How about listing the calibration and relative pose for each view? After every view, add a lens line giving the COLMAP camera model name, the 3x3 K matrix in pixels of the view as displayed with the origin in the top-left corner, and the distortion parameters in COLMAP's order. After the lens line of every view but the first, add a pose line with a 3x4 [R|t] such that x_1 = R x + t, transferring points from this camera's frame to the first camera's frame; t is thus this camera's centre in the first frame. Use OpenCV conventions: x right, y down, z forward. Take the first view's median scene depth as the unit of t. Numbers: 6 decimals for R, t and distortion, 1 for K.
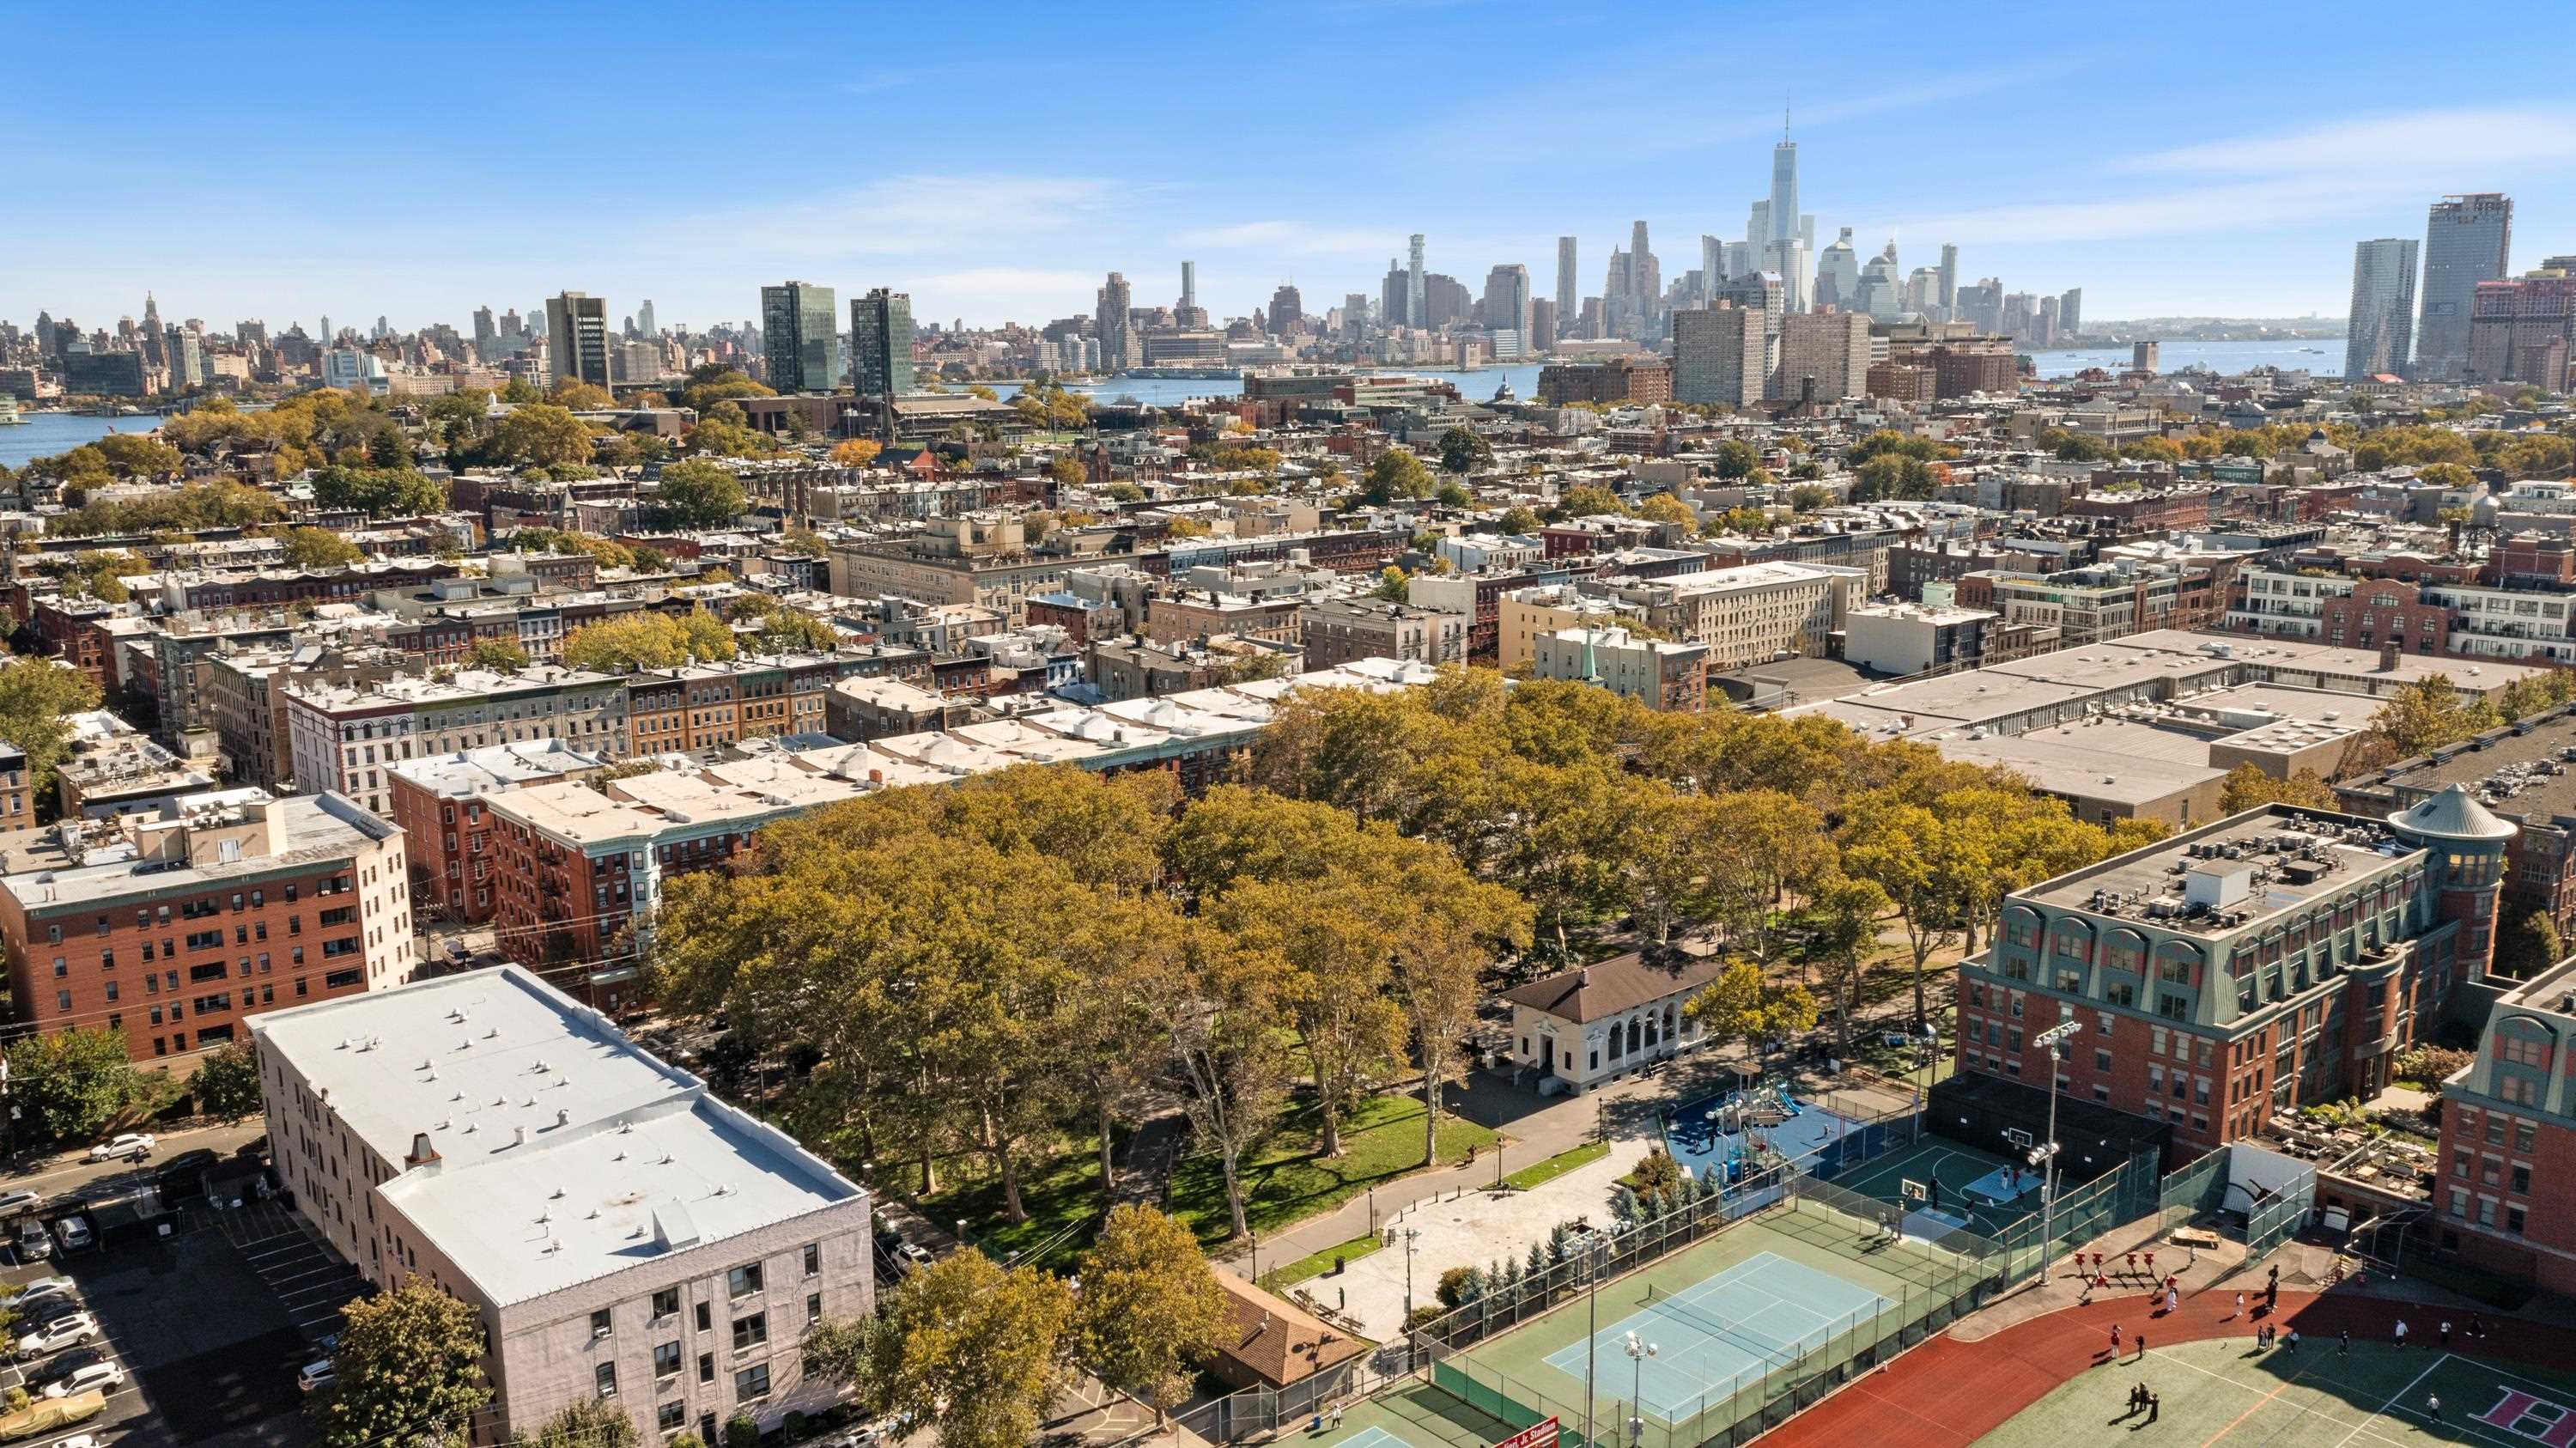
lens RADIAL K [[2044.1, 0, 1280.5], [0, 2044.1, 734.4], [0, 0, 1]] dist [-0.004647, -0.001192]
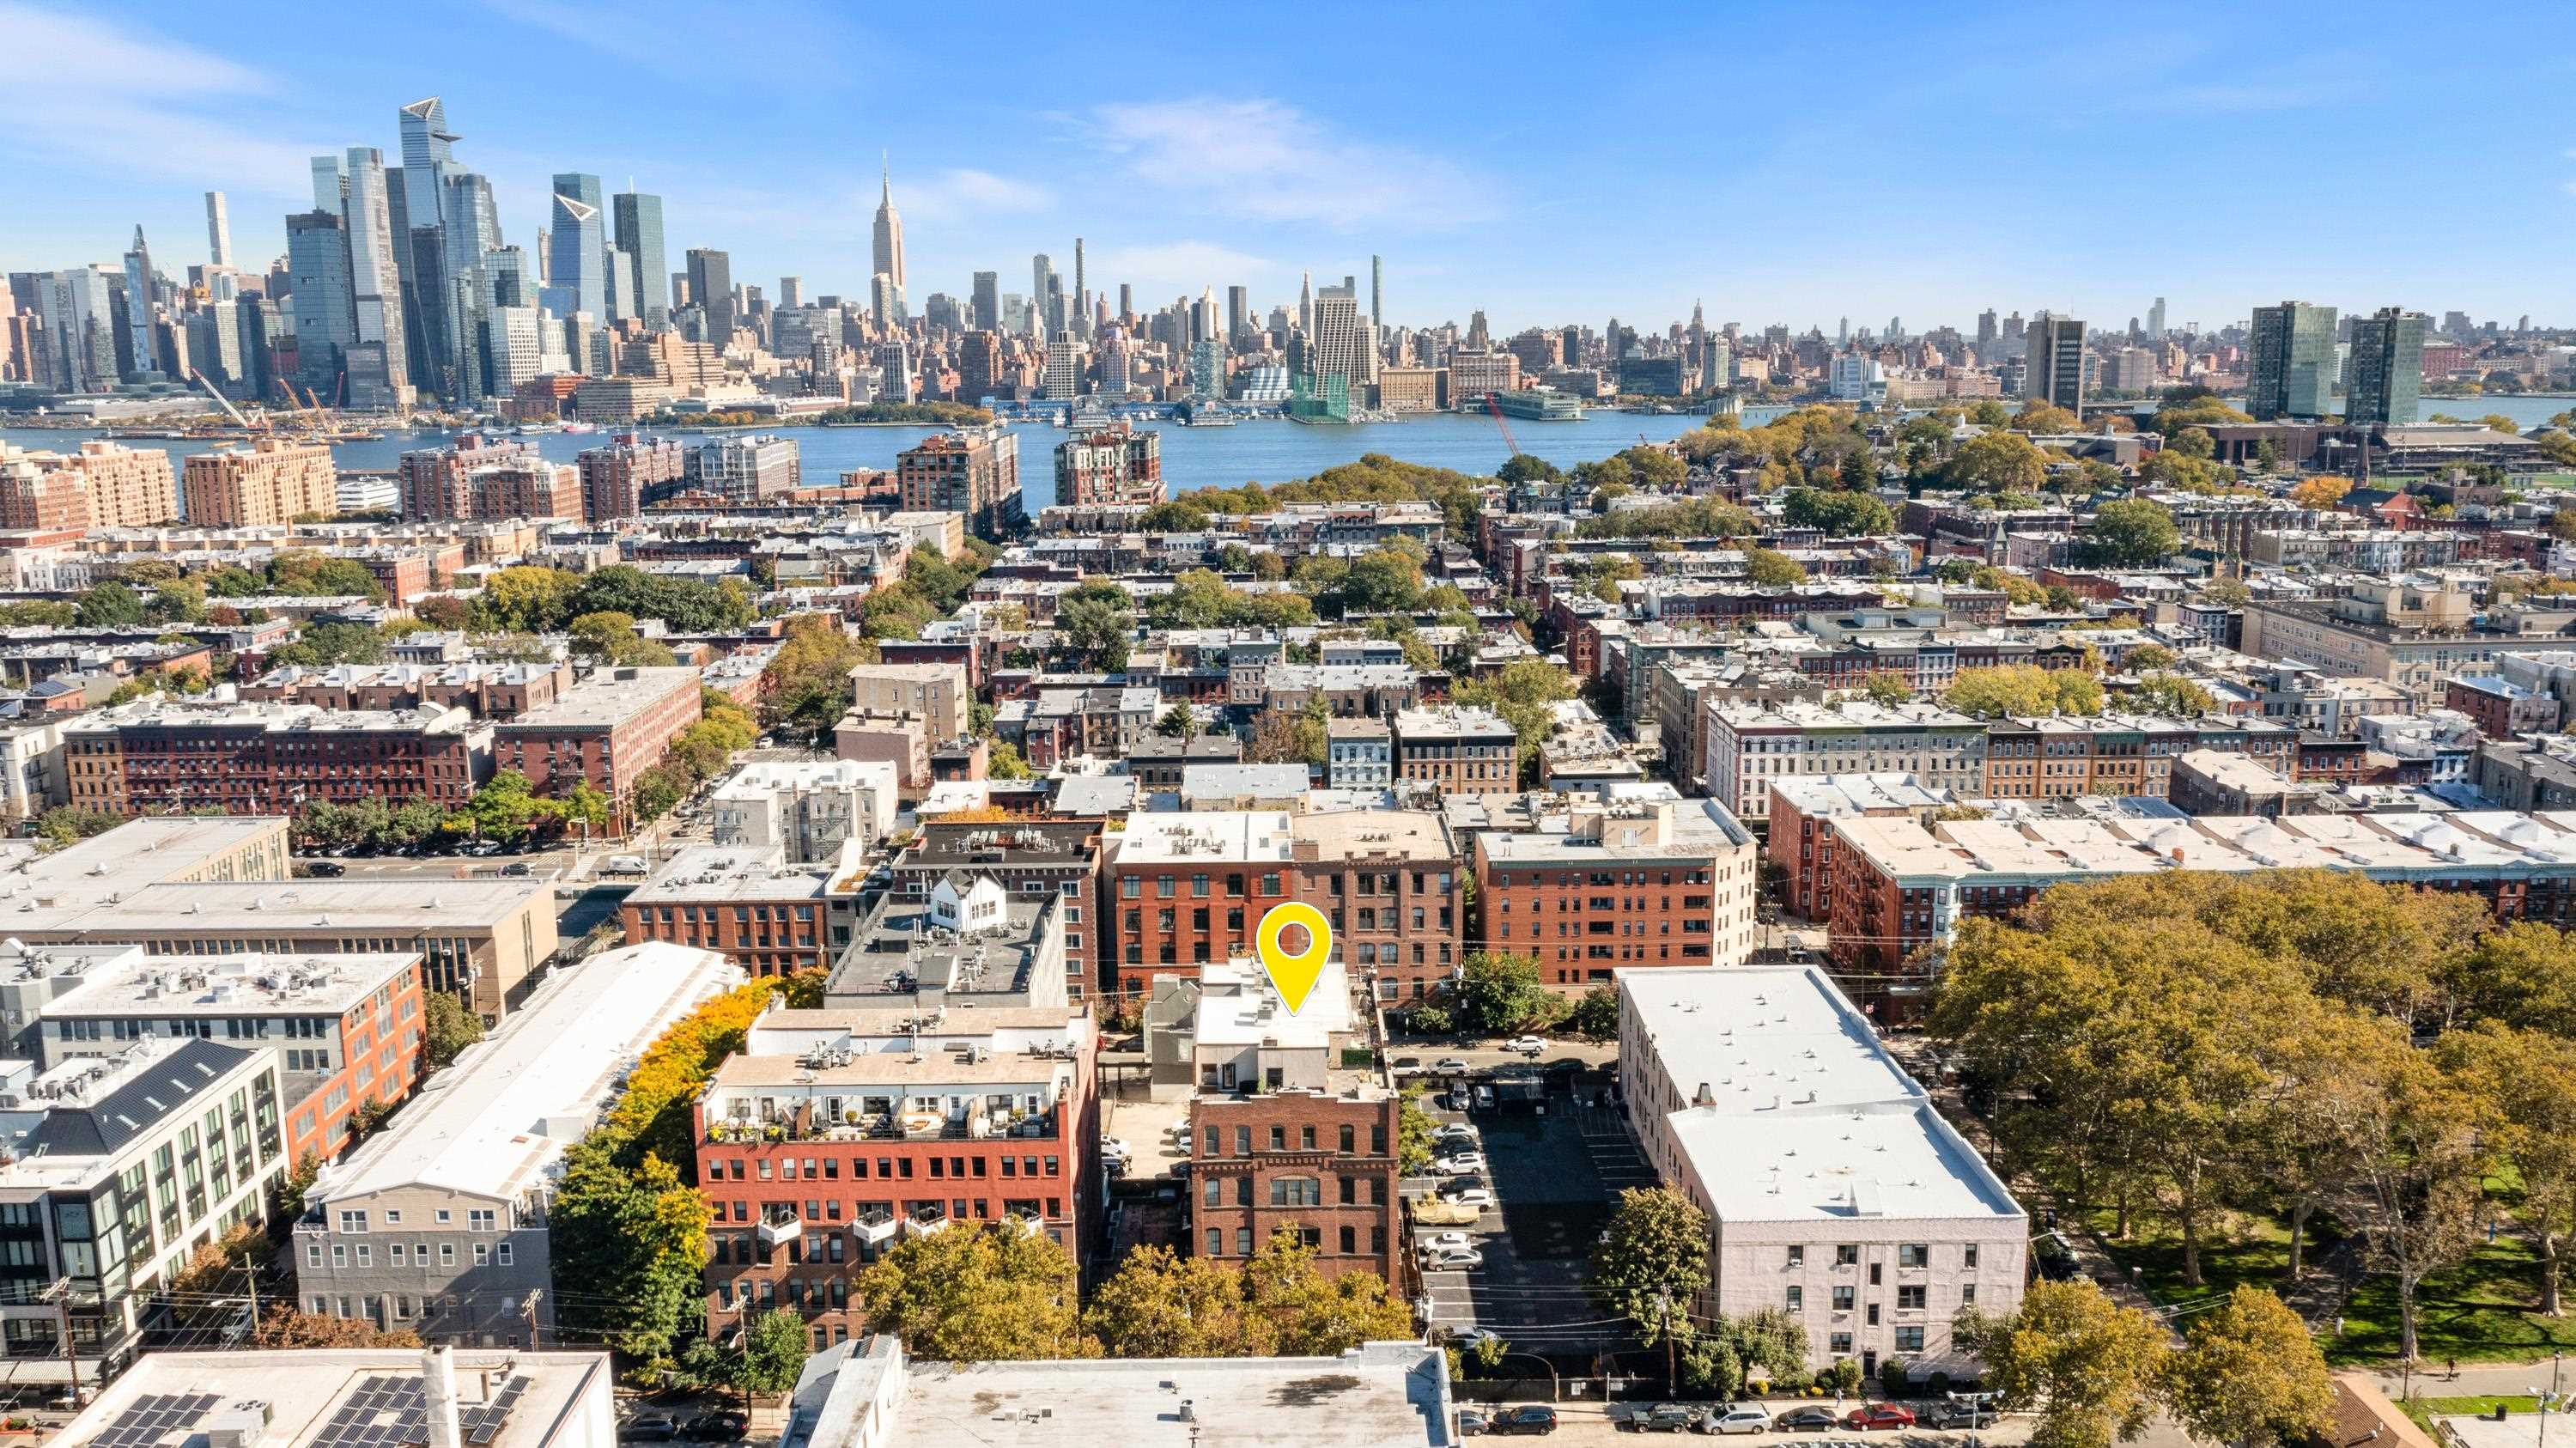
lens RADIAL K [[2044.1, 0, 1288.5], [0, 2044.1, 720.7], [0, 0, 1]] dist [-0.004647, -0.001192]
pose [[0.769686, 0.116973, -0.627616, 0.114250], [-0.119771, 0.992073, 0.038016, -0.036412], [0.627088, 0.045910, 0.777595, -0.138561]]
